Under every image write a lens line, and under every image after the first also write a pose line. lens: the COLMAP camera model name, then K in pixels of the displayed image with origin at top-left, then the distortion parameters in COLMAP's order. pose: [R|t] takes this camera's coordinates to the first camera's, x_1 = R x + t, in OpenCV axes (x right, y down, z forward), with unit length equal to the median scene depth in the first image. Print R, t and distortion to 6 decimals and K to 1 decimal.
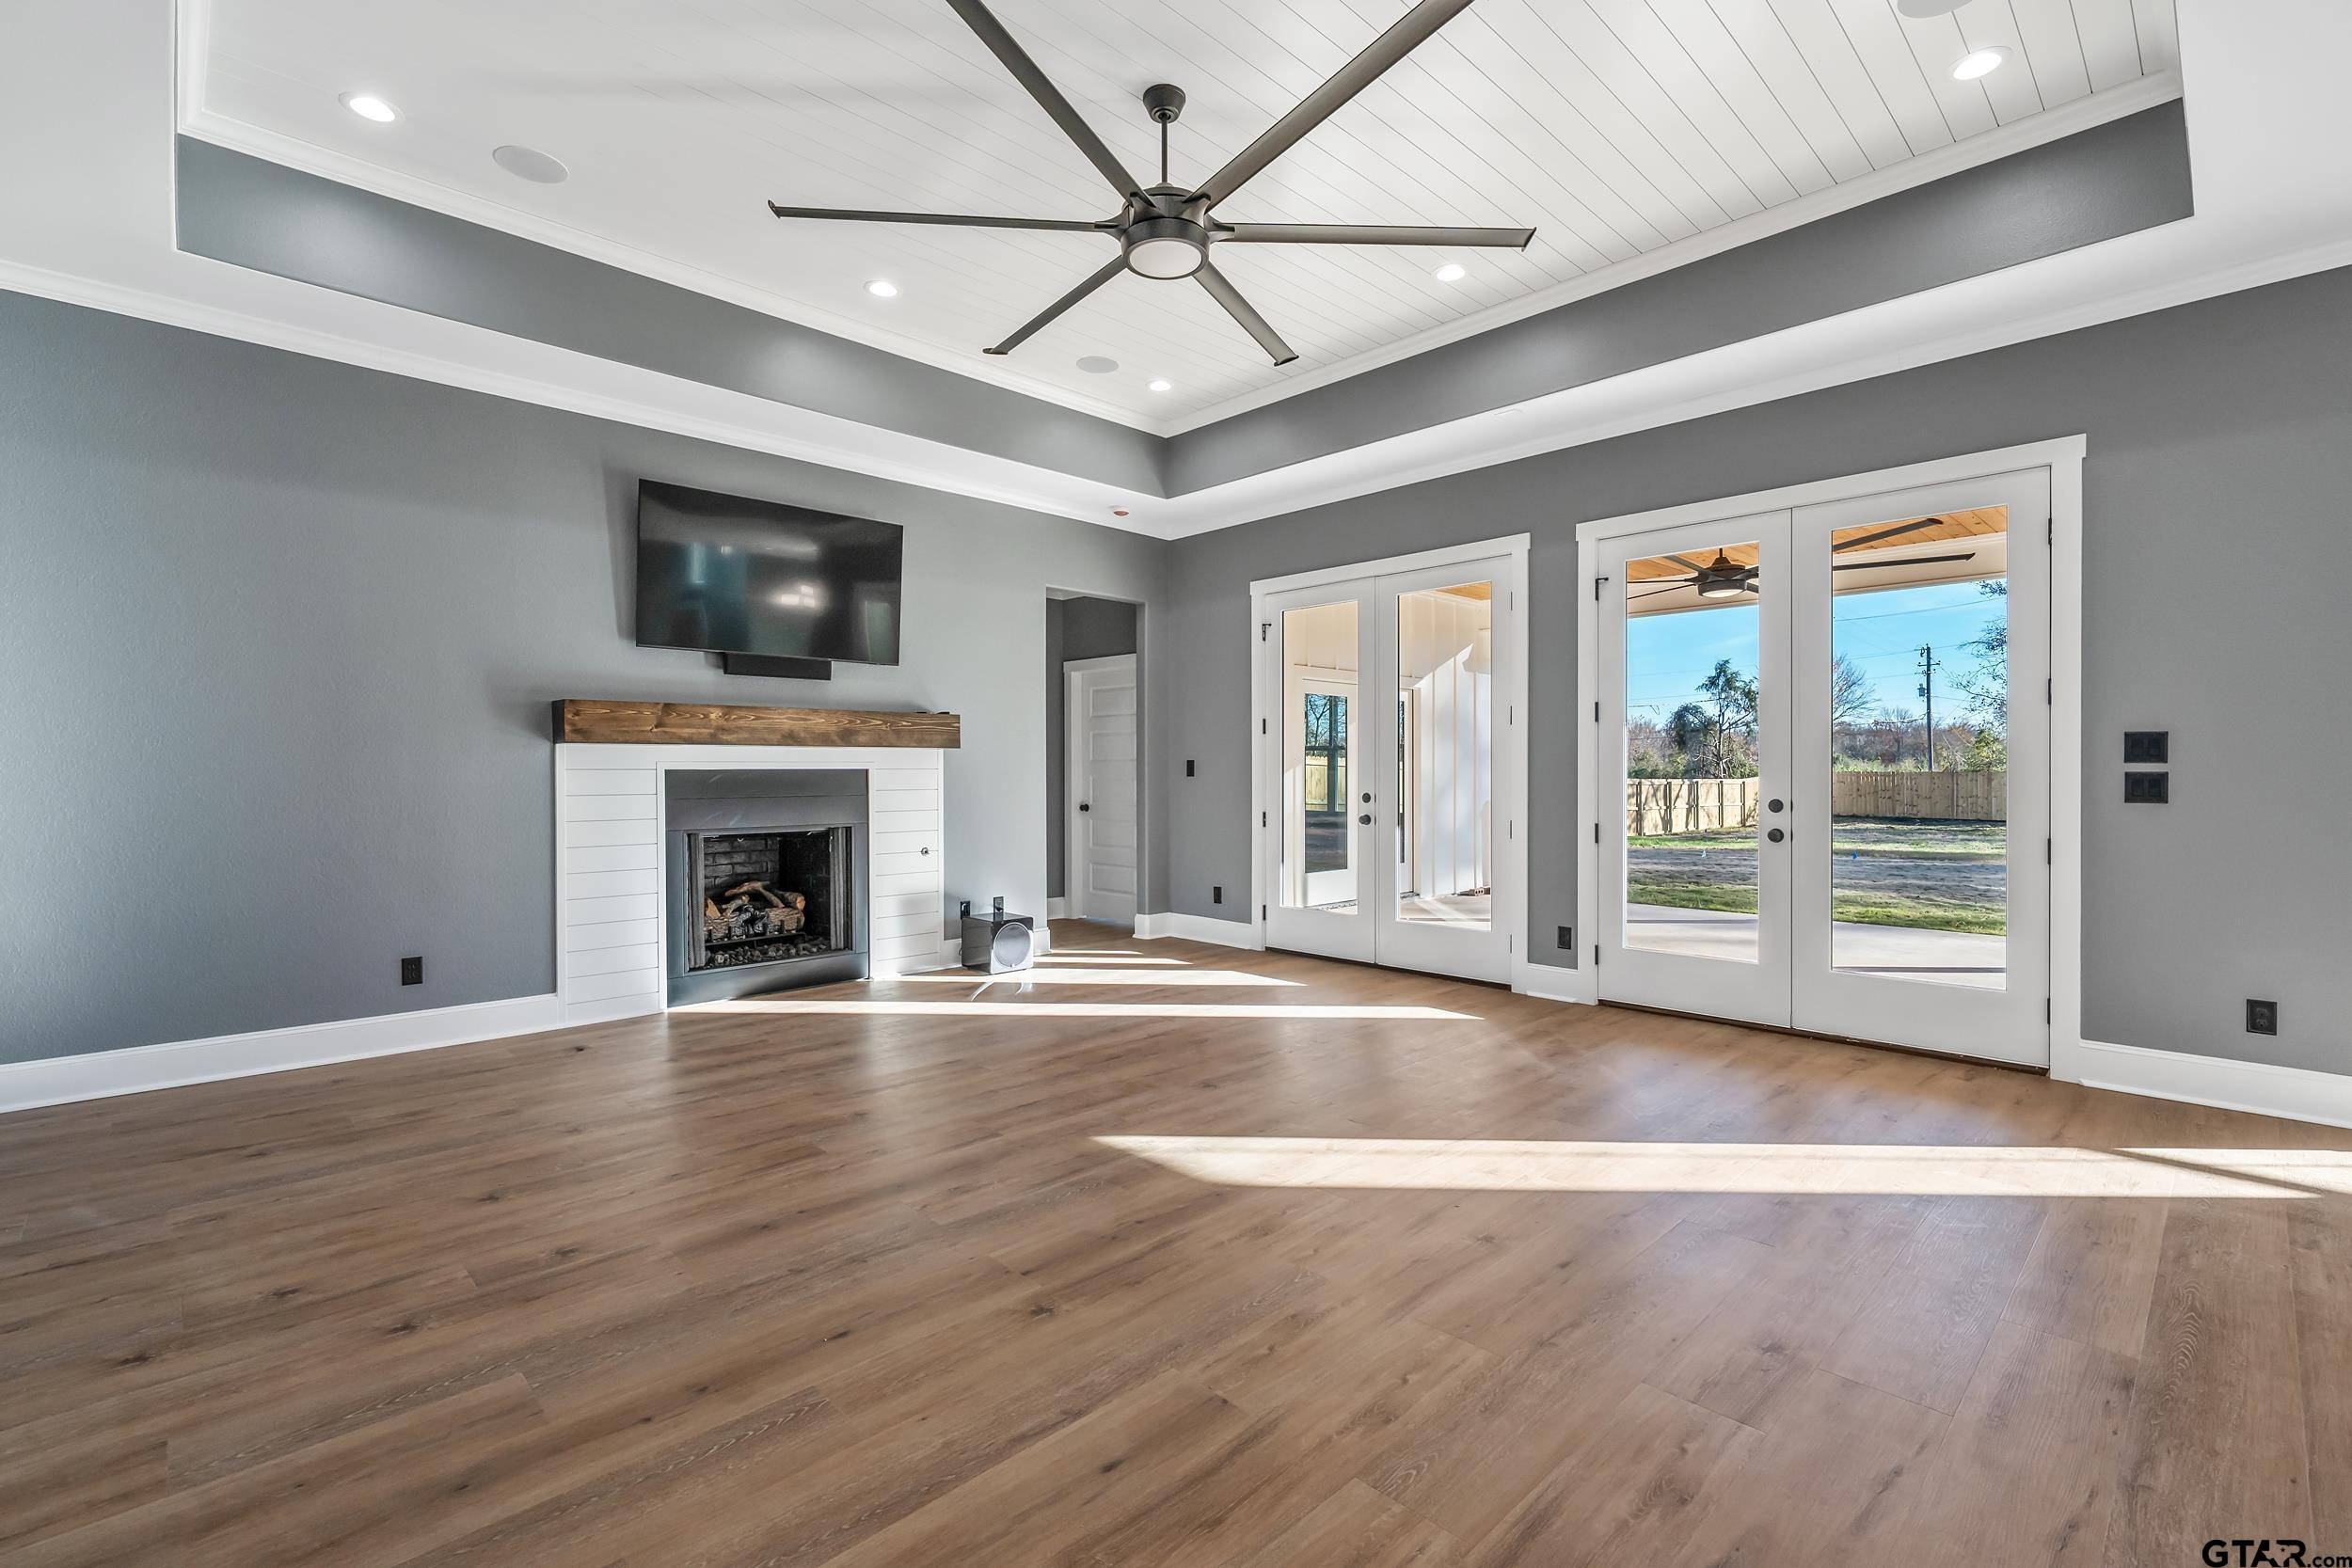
lens RADIAL K [[1061.6, 0, 1167.3], [0, 1061.6, 778.7], [0, 0, 1]] dist [0.002039, 0.000152]
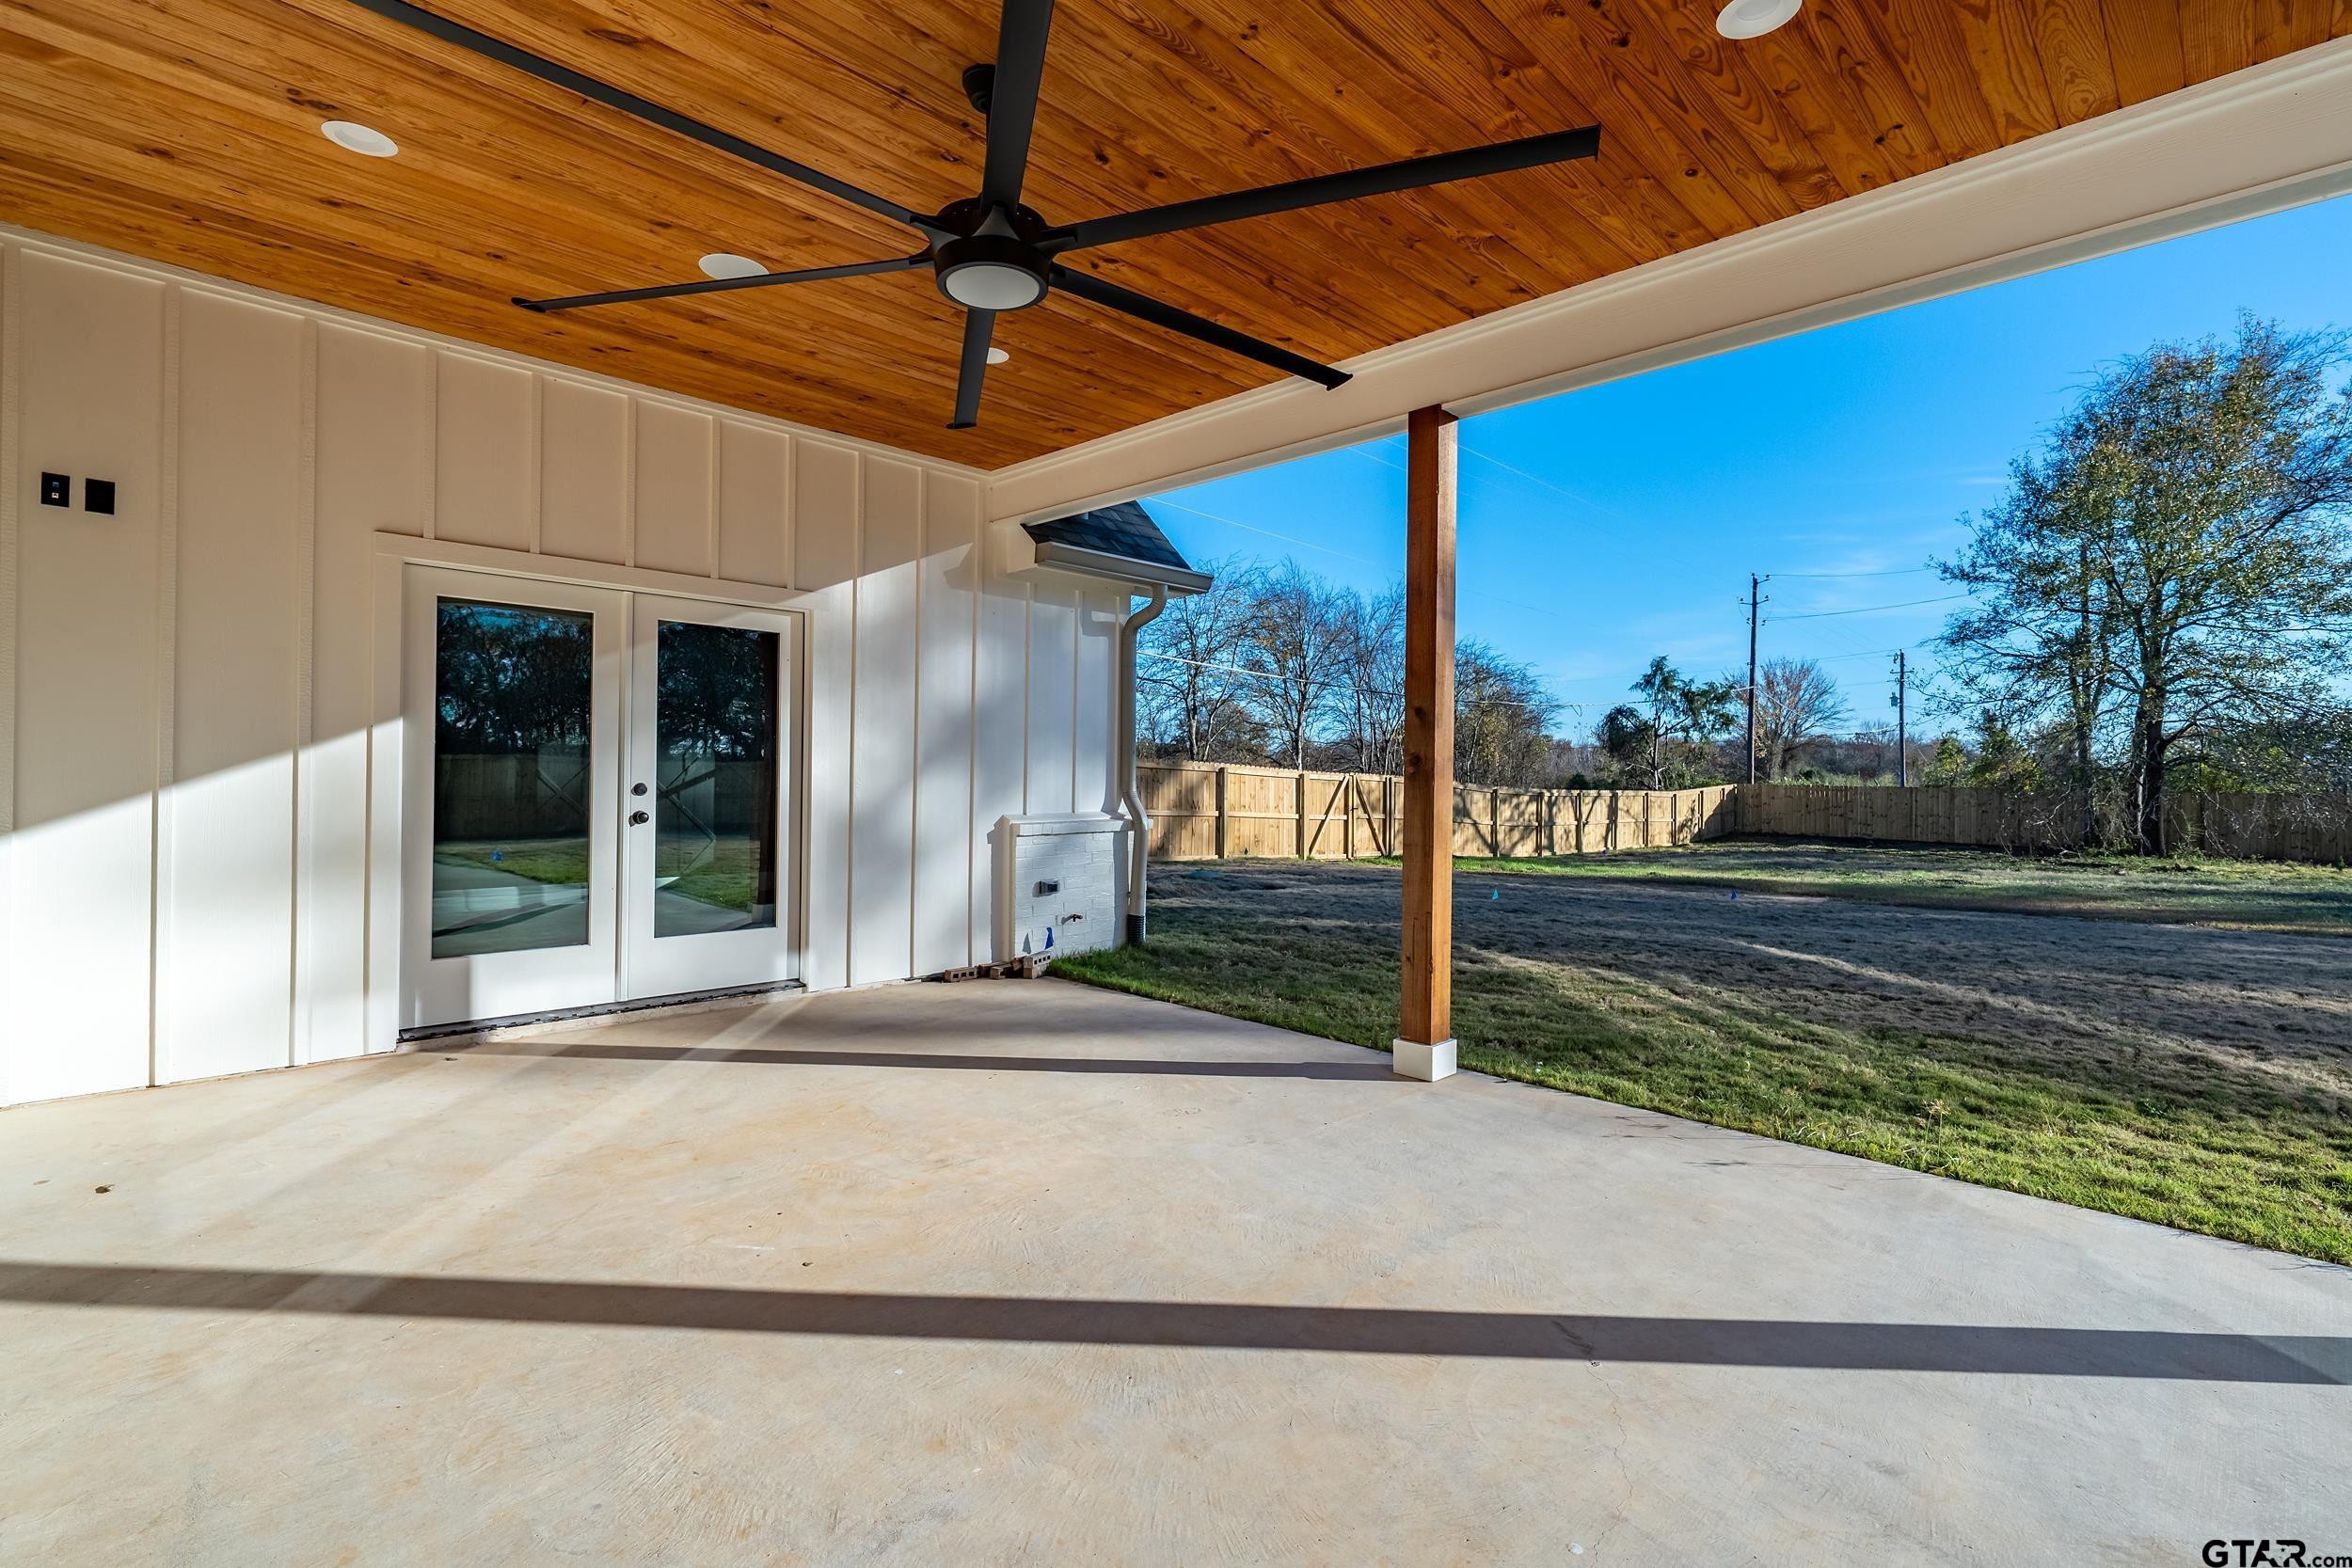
lens RADIAL K [[1078.7, 0, 1176.0], [0, 1078.7, 784.0], [0, 0, 1]] dist [0.001400, 0.000019]
pose [[0.999643, 0.016401, 0.021093, 0.103366], [-0.016444, 0.999863, 0.001876, -0.000560], [-0.021059, -0.002223, 0.999776, 0.110702]]
